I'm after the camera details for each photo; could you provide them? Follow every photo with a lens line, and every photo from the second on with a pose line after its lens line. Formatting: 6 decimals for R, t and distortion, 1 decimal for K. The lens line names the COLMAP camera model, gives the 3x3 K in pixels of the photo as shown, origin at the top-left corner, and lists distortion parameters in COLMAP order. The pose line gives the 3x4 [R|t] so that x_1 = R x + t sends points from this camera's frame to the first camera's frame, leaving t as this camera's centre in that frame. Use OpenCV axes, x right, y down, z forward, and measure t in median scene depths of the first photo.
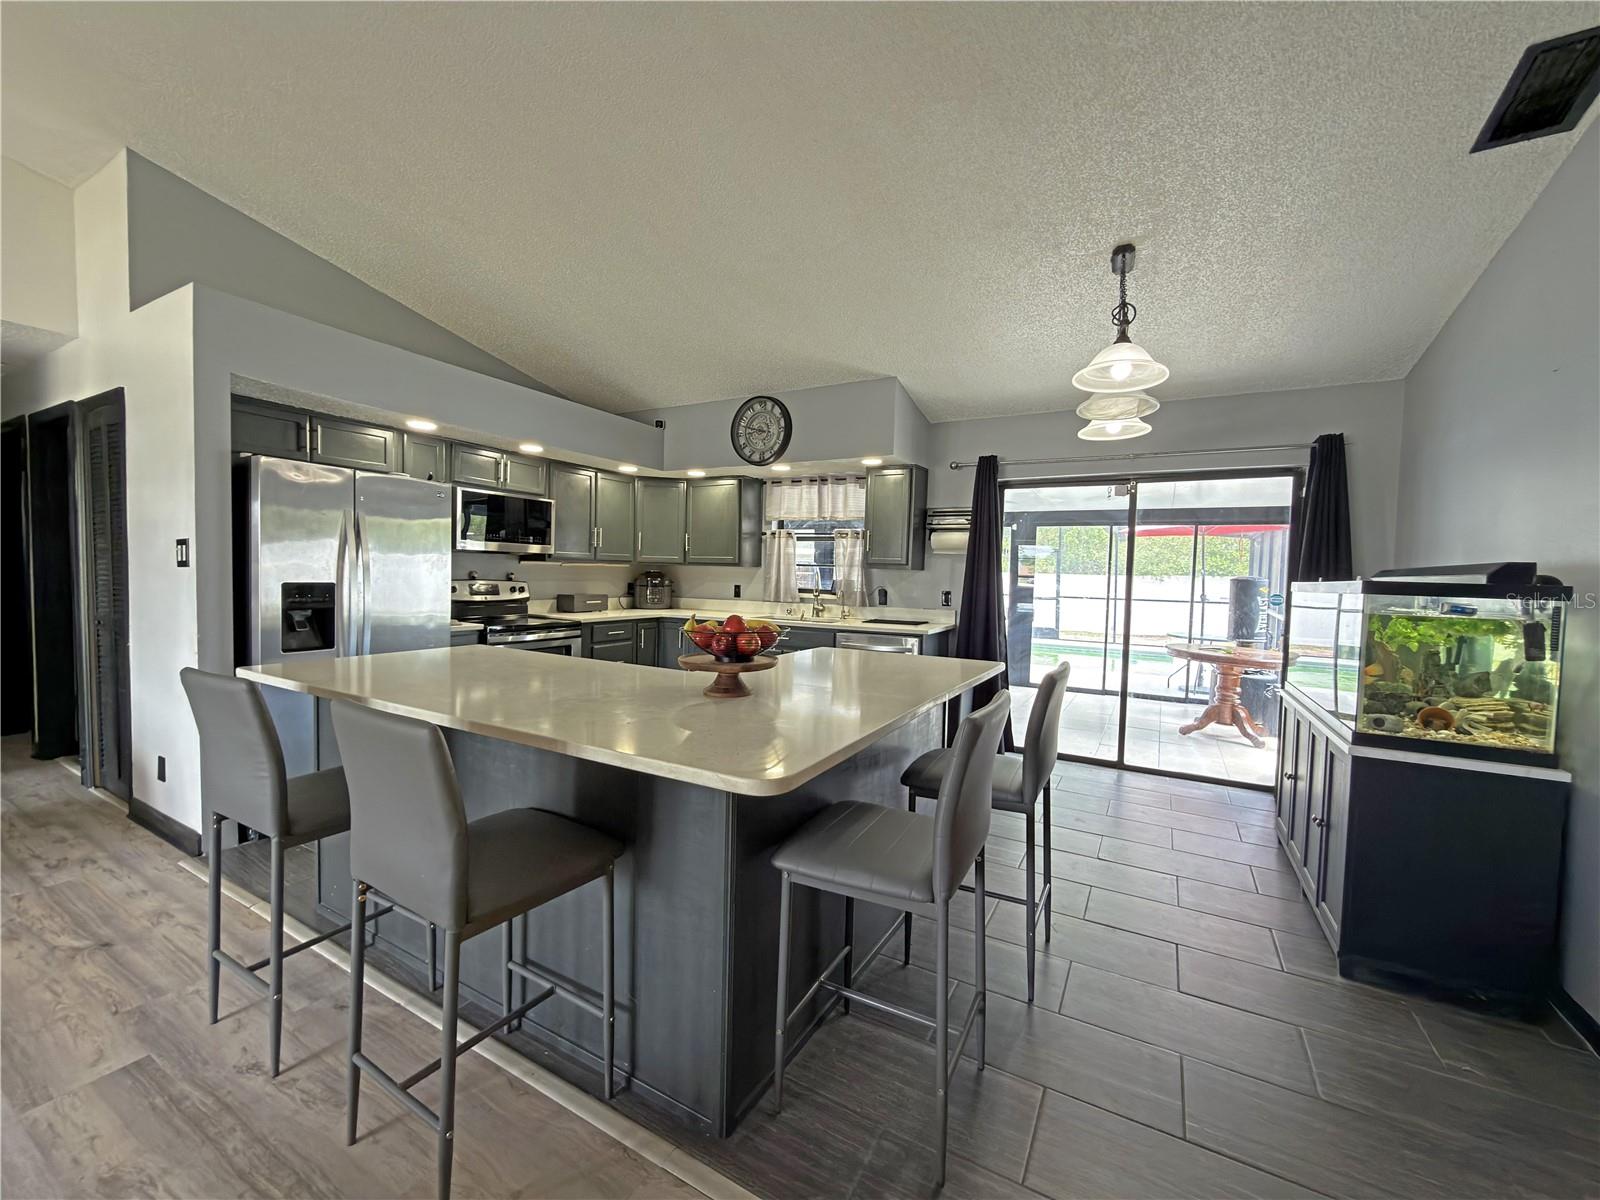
lens RADIAL K [[639.5, 0, 798.0], [0, 639.5, 596.2], [0, 0, 1]] dist [0.000207, 0.000281]
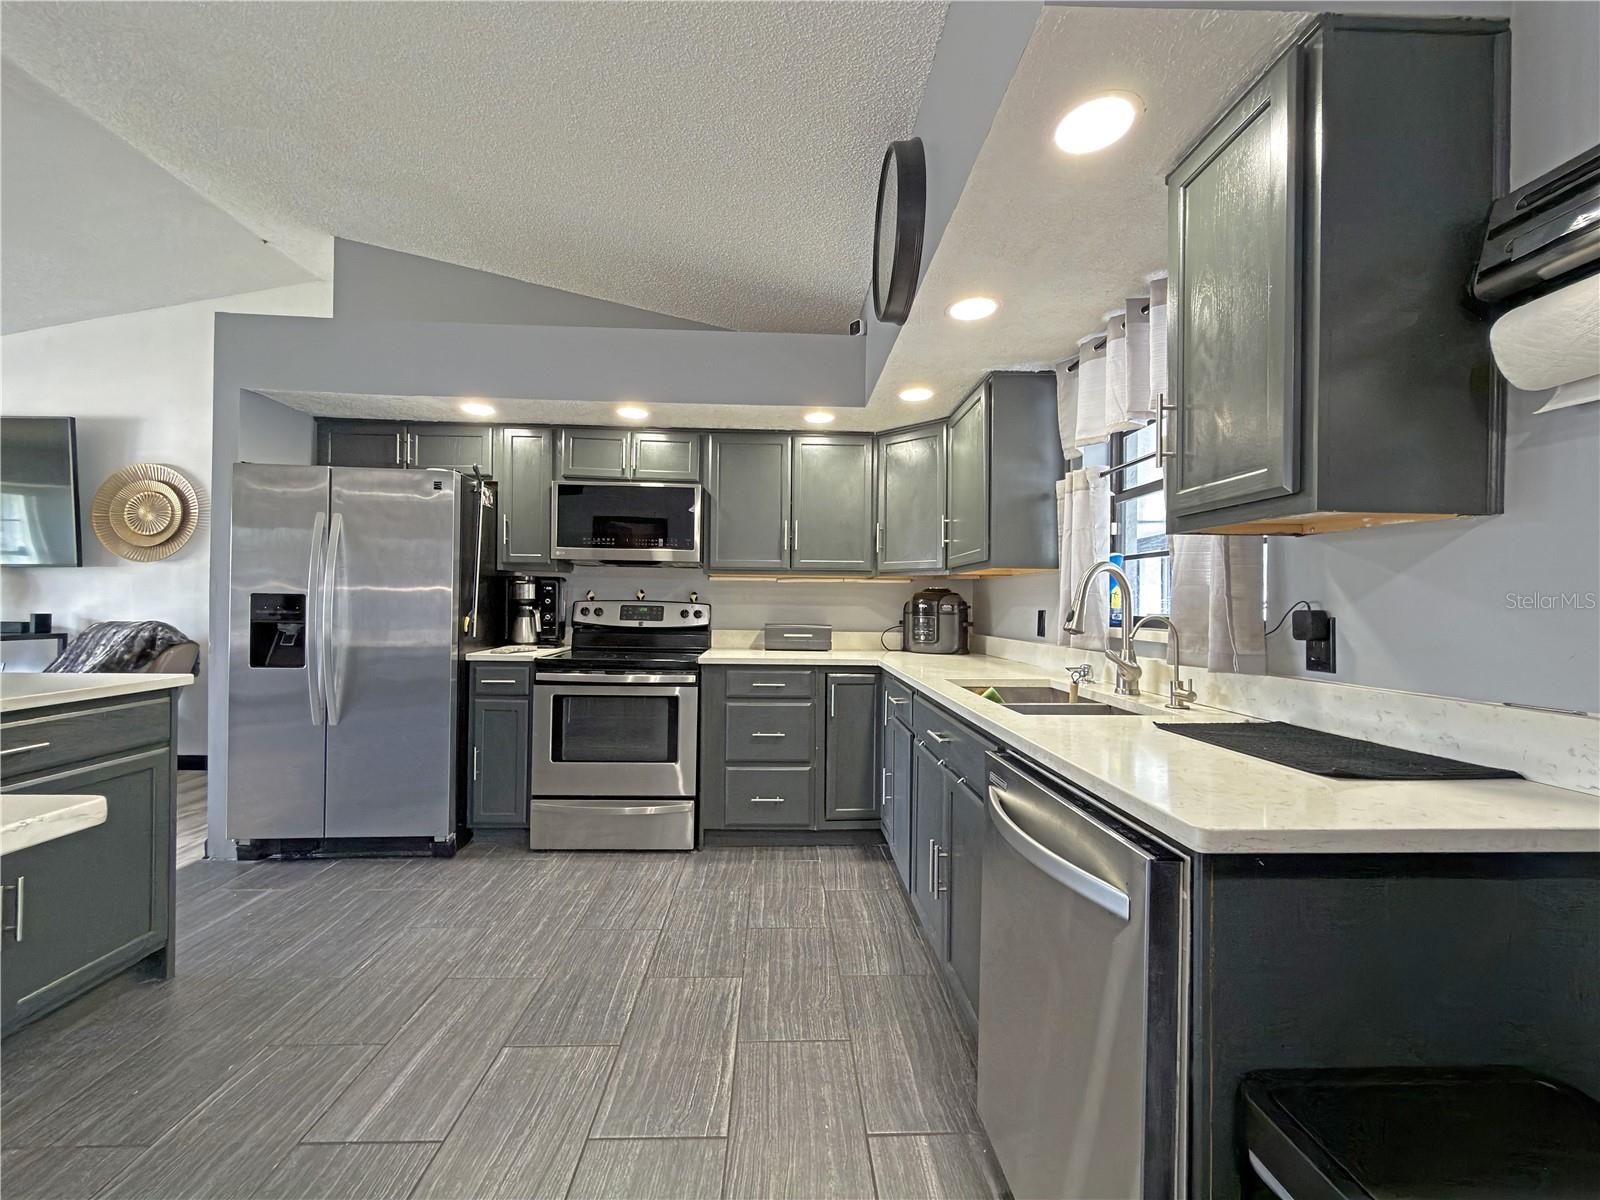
lens RADIAL K [[639.5, 0, 800.8], [0, 639.5, 602.3], [0, 0, 1]] dist [0.000207, 0.000281]
pose [[0.525063, -0.019789, -0.850834, 0.247716], [-0.033960, 0.998446, -0.044180, 0.004166], [0.850386, 0.052092, 0.523575, 0.687811]]
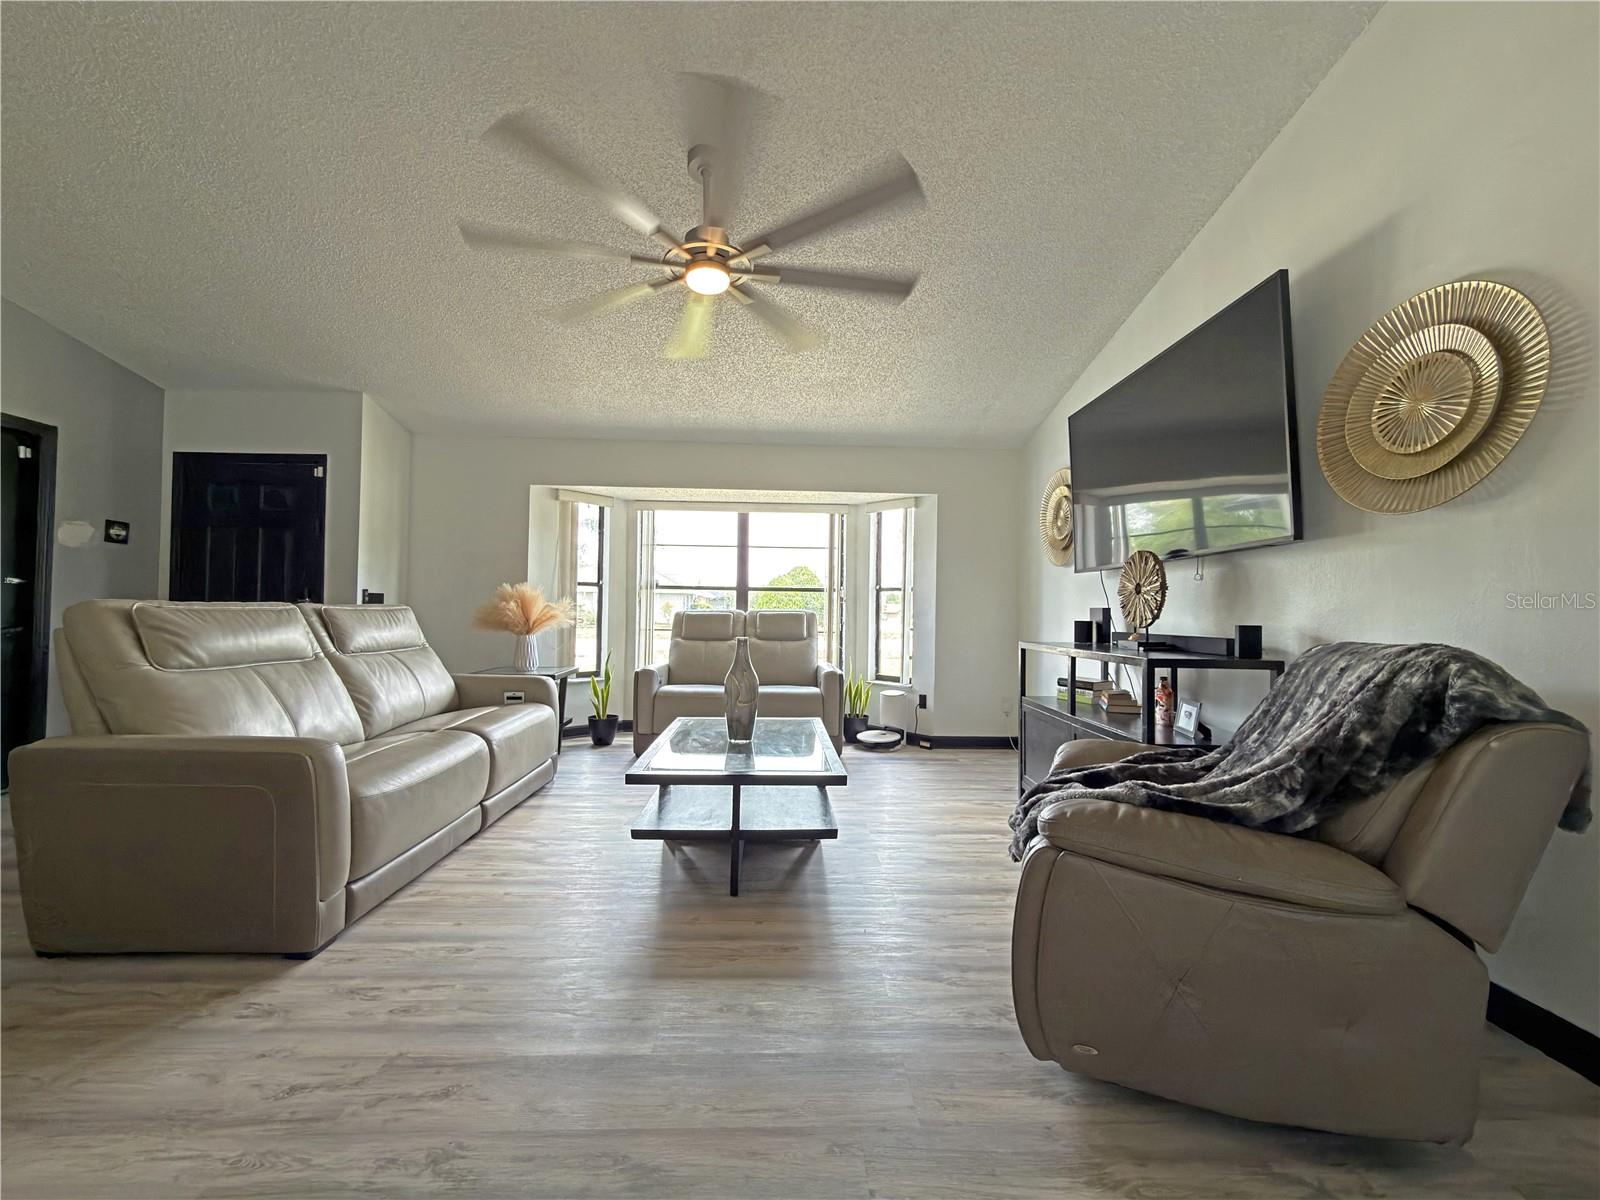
lens RADIAL K [[639.5, 0, 800.4], [0, 639.5, 598.3], [0, 0, 1]] dist [0.000207, 0.000281]
pose [[-0.852536, -0.048920, -0.520374, -0.418273], [-0.056789, 0.998386, -0.000820, 0.014647], [0.519574, 0.028853, -0.853938, 0.527413]]
